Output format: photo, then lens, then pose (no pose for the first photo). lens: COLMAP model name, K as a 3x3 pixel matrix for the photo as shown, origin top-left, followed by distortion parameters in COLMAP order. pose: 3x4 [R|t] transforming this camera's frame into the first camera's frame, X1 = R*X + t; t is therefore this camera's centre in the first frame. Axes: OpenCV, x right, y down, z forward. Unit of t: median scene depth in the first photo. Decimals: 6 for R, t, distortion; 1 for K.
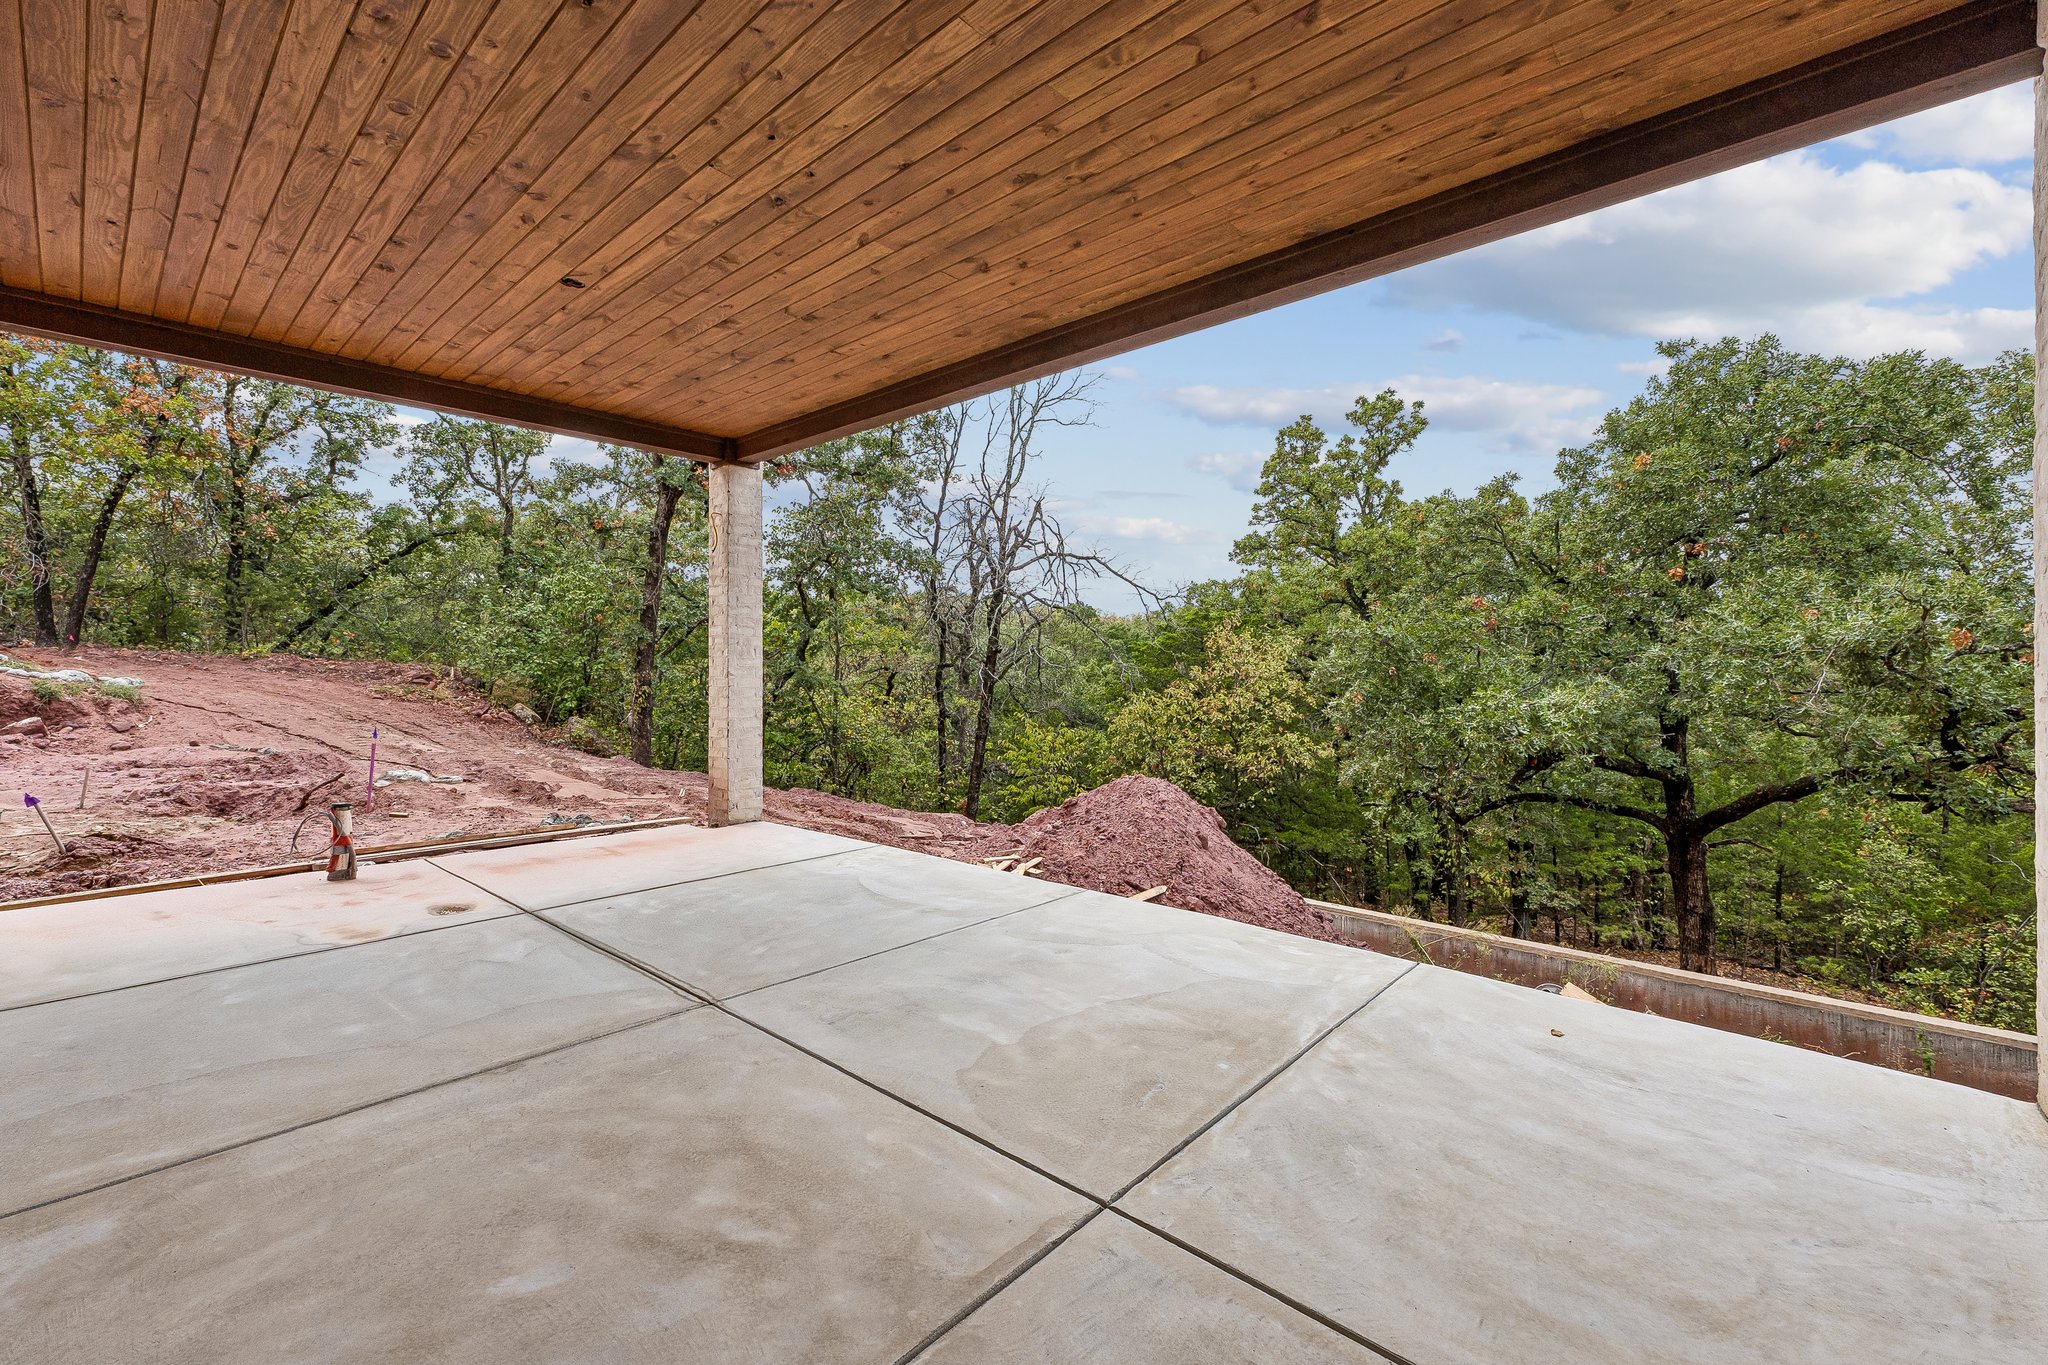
lens RADIAL K [[872.0, 0, 1000.2], [0, 872.0, 665.4], [0, 0, 1]] dist [0.000776, 0.000100]
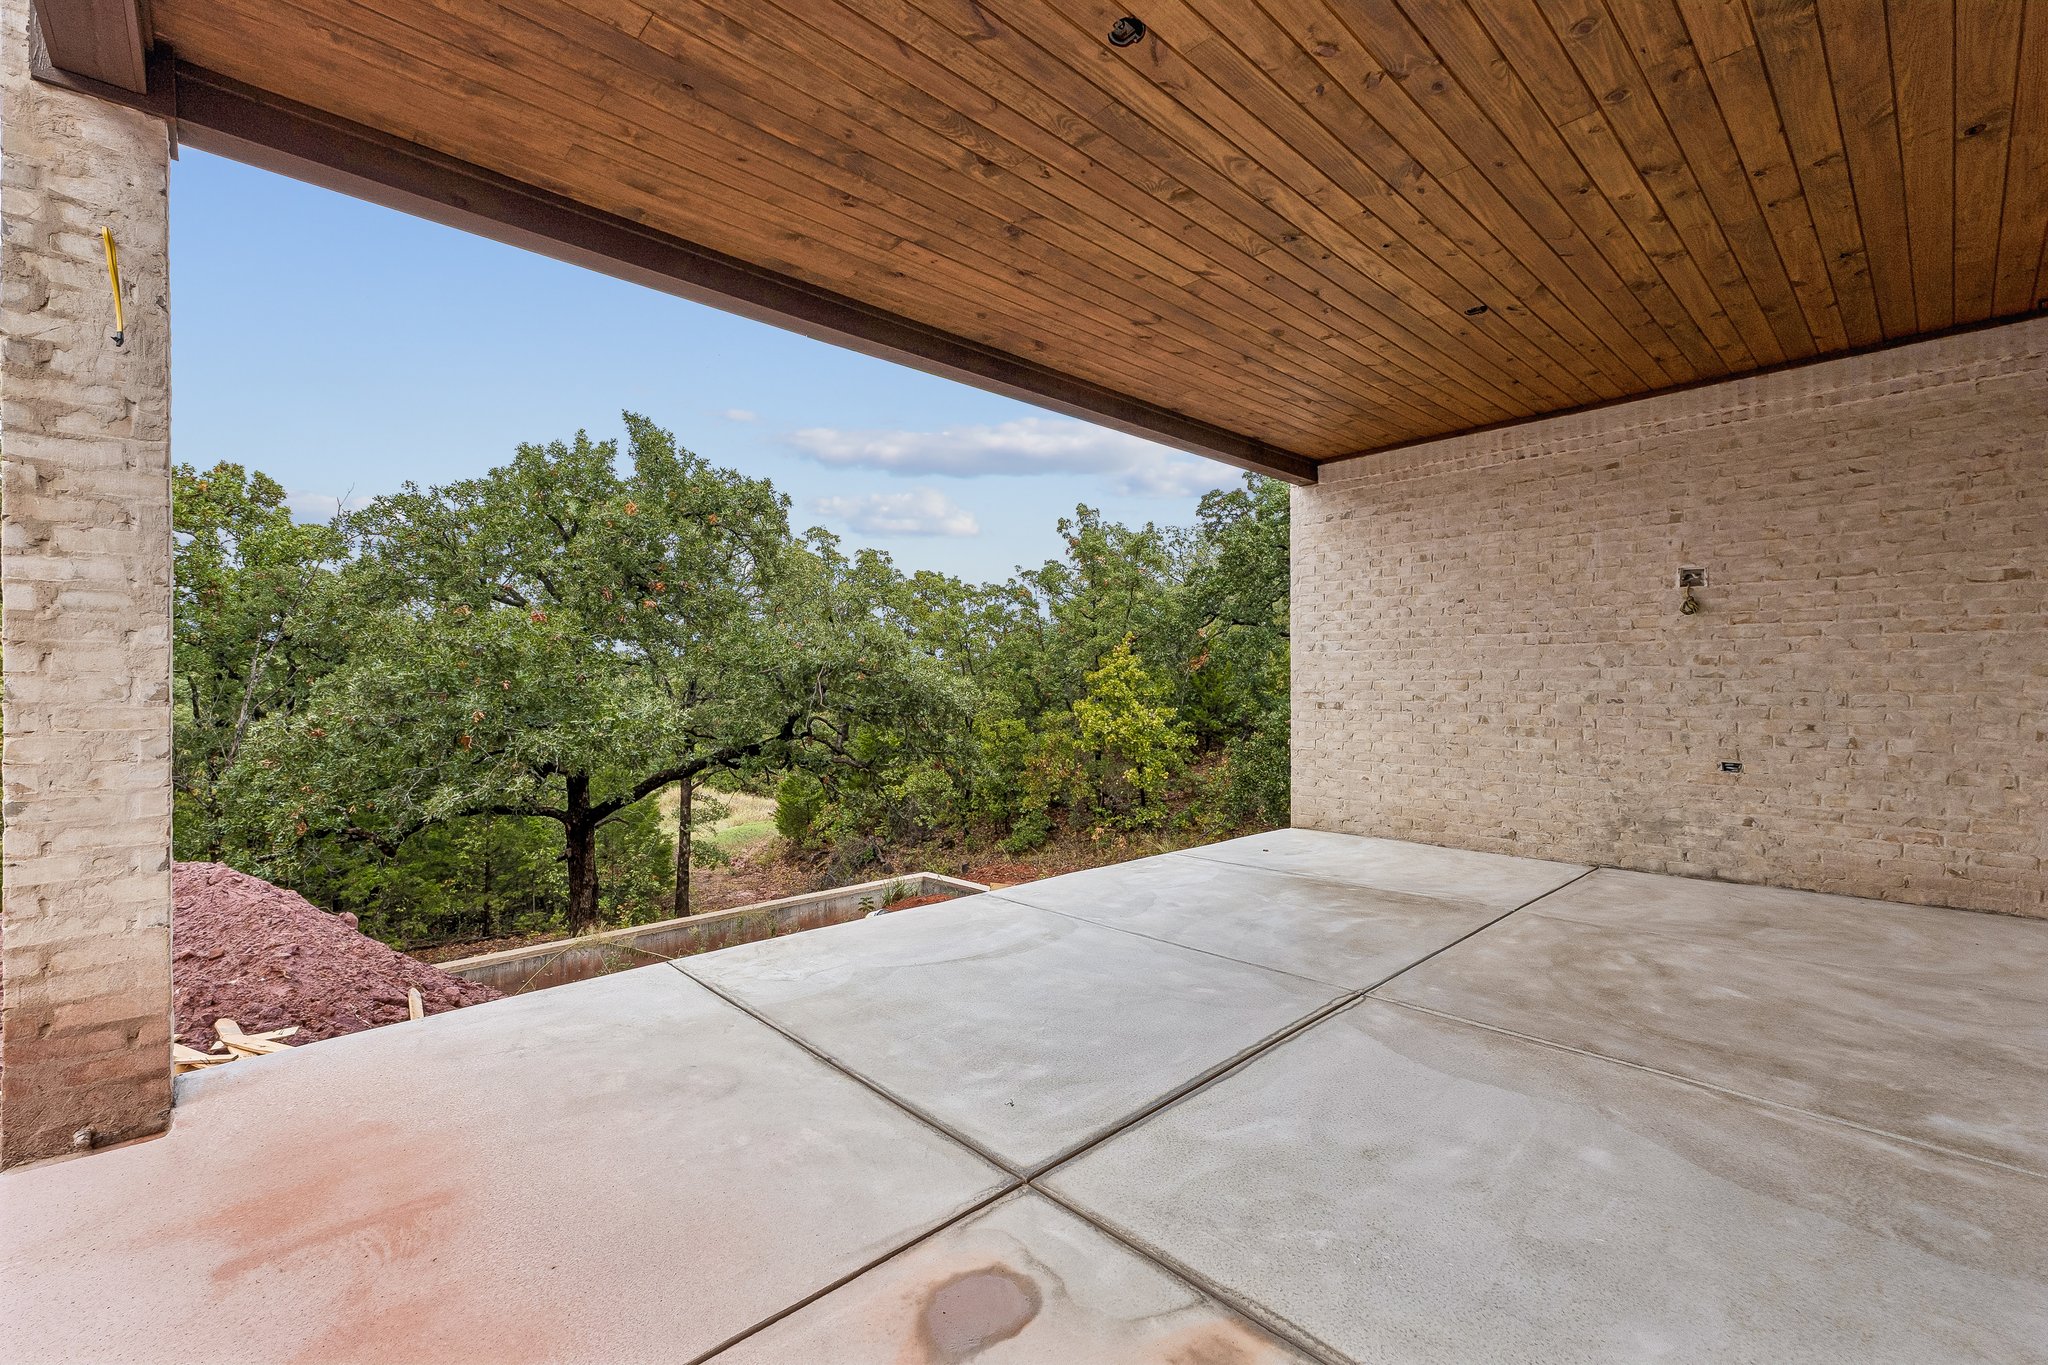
lens RADIAL K [[862.3, 0, 1024.0], [0, 862.3, 682.5], [0, 0, 1]] dist [-0.000884, -0.000167]
pose [[0.064953, 0.000842, 0.997888, -1.247871], [-0.005252, 0.999986, -0.000502, 0.006341], [-0.997875, -0.005208, 0.064956, 1.187935]]
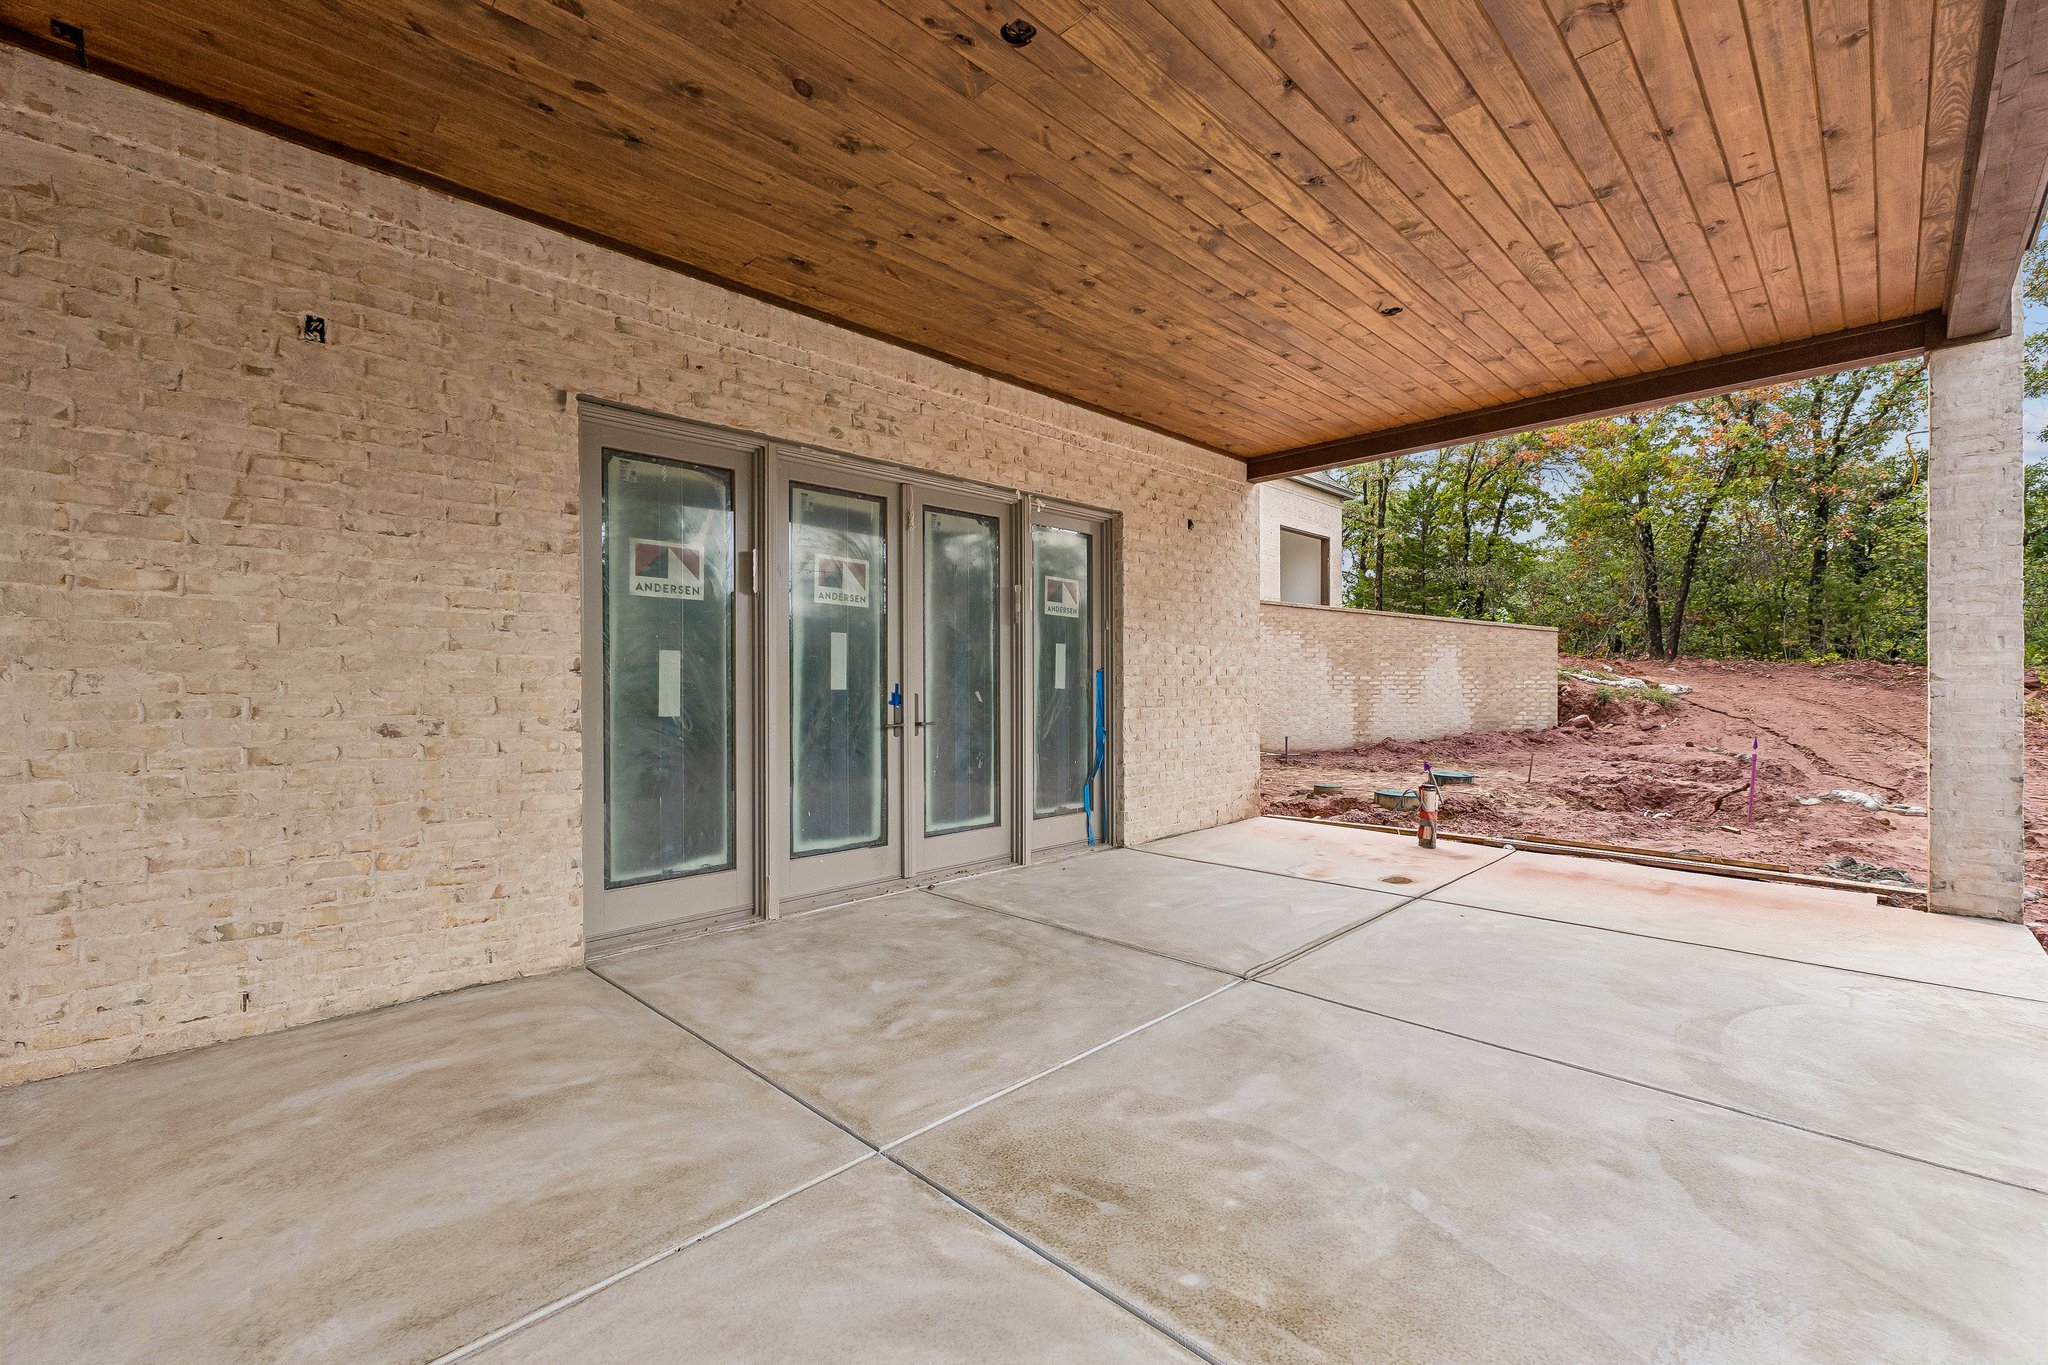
lens RADIAL K [[856.1, 0, 1027.5], [0, 856.1, 688.1], [0, 0, 1]] dist [0.004855, 0.000115]
pose [[-0.028780, 0.004663, -0.999575, 0.659844], [0.011208, 0.999928, 0.004342, 0.013971], [0.999523, -0.011078, -0.028830, 0.670201]]
